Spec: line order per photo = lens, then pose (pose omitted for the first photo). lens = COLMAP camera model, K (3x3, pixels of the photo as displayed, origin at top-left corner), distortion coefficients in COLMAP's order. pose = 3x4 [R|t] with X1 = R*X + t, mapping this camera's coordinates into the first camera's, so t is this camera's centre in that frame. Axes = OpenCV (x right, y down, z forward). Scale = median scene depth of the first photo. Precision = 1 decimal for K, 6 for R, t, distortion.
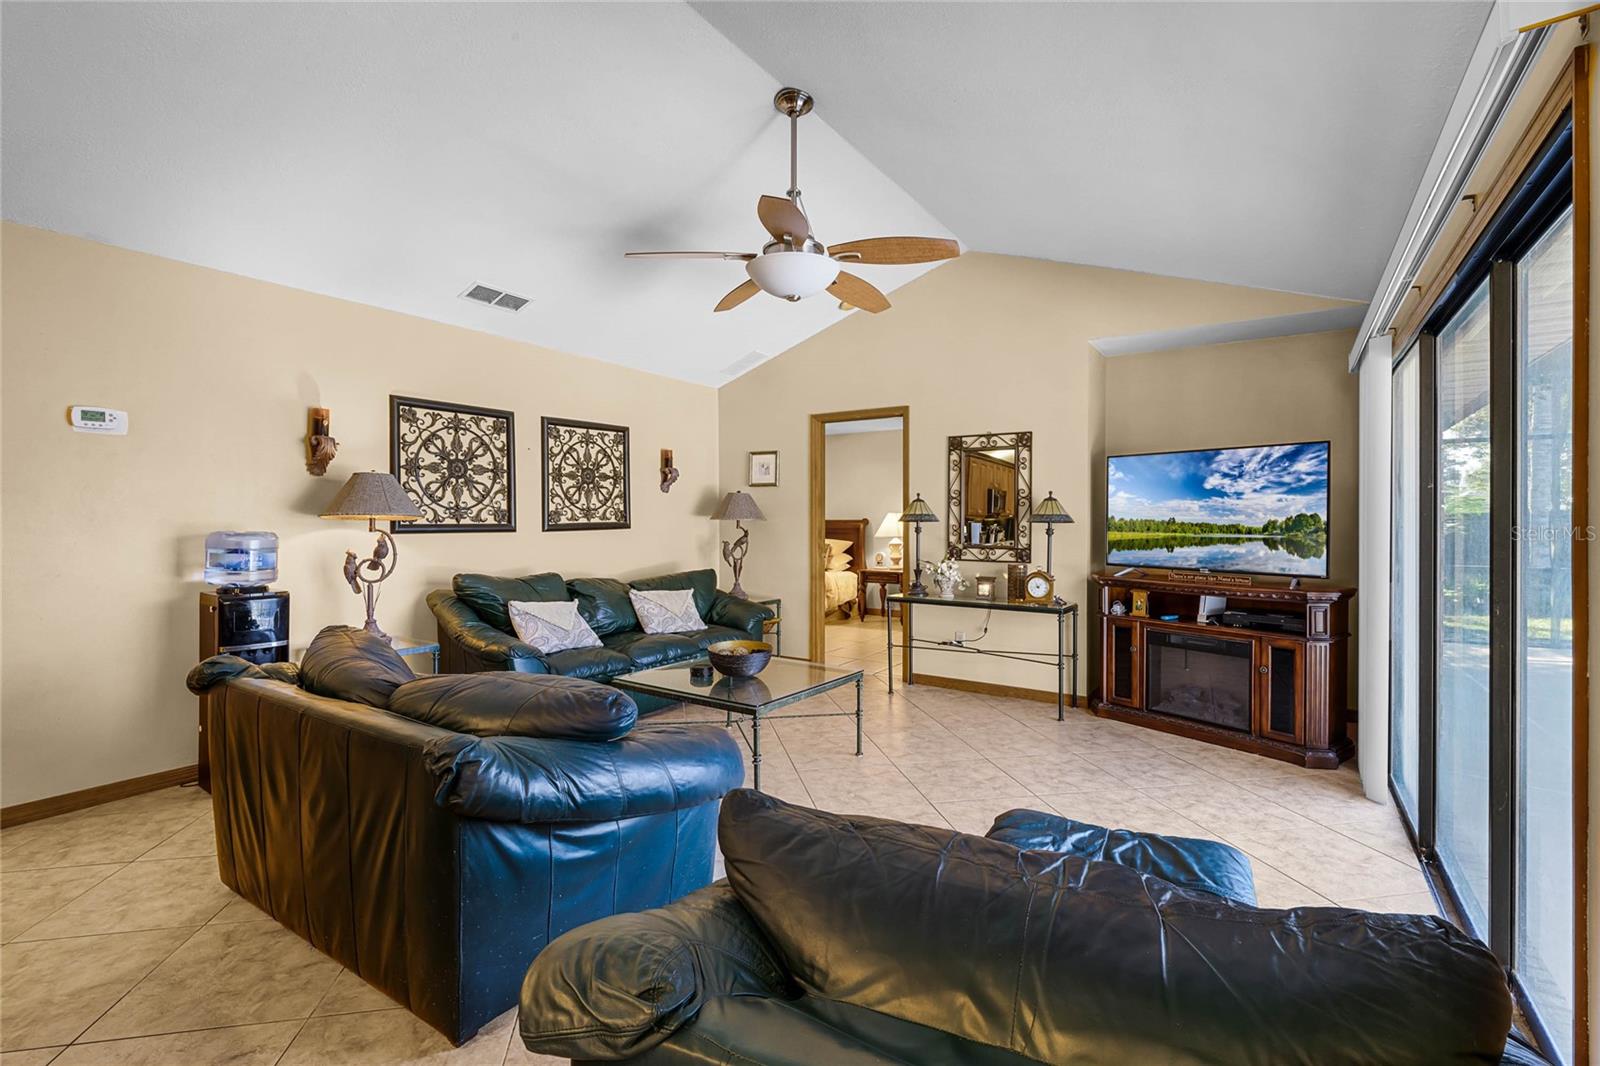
lens RADIAL K [[729.2, 0, 799.2], [0, 729.2, 516.2], [0, 0, 1]] dist [0.000158, -0.000311]
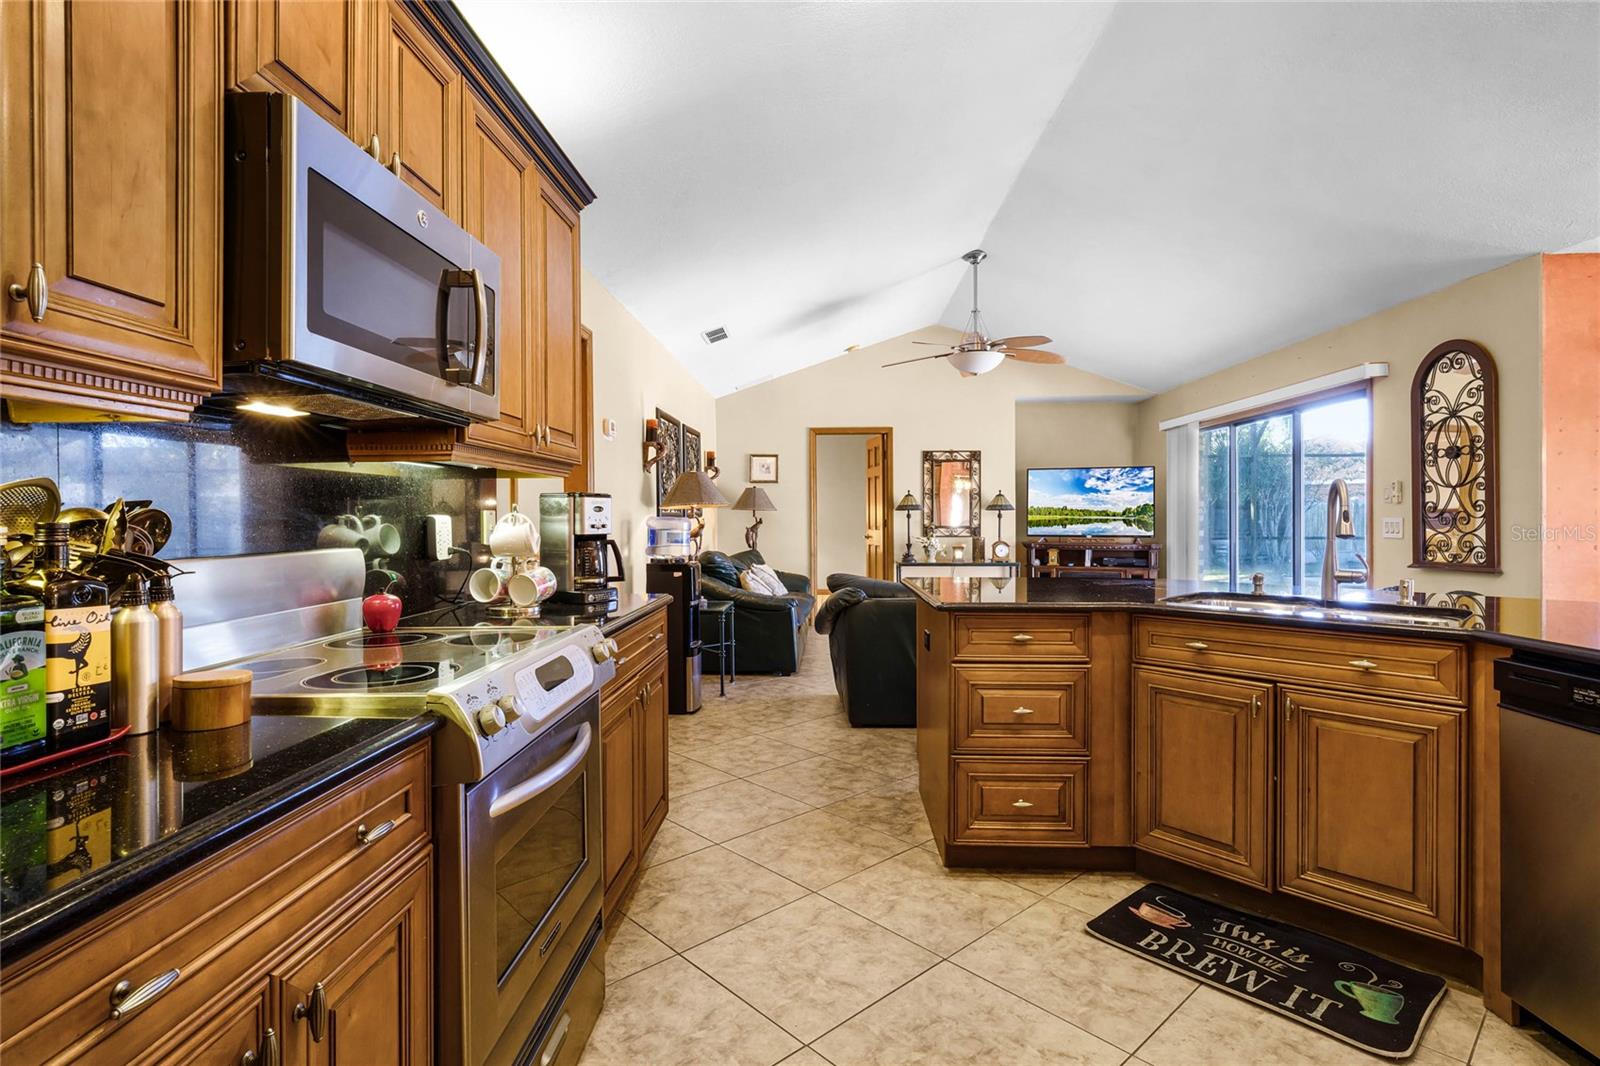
lens RADIAL K [[808.5, 0, 798.2], [0, 808.5, 519.5], [0, 0, 1]] dist [-0.000234, -0.000234]
pose [[0.851160, -0.006351, 0.524867, -0.914225], [0.003208, 0.999971, 0.006899, 0.015026], [-0.524896, -0.004188, 0.851156, -0.248889]]
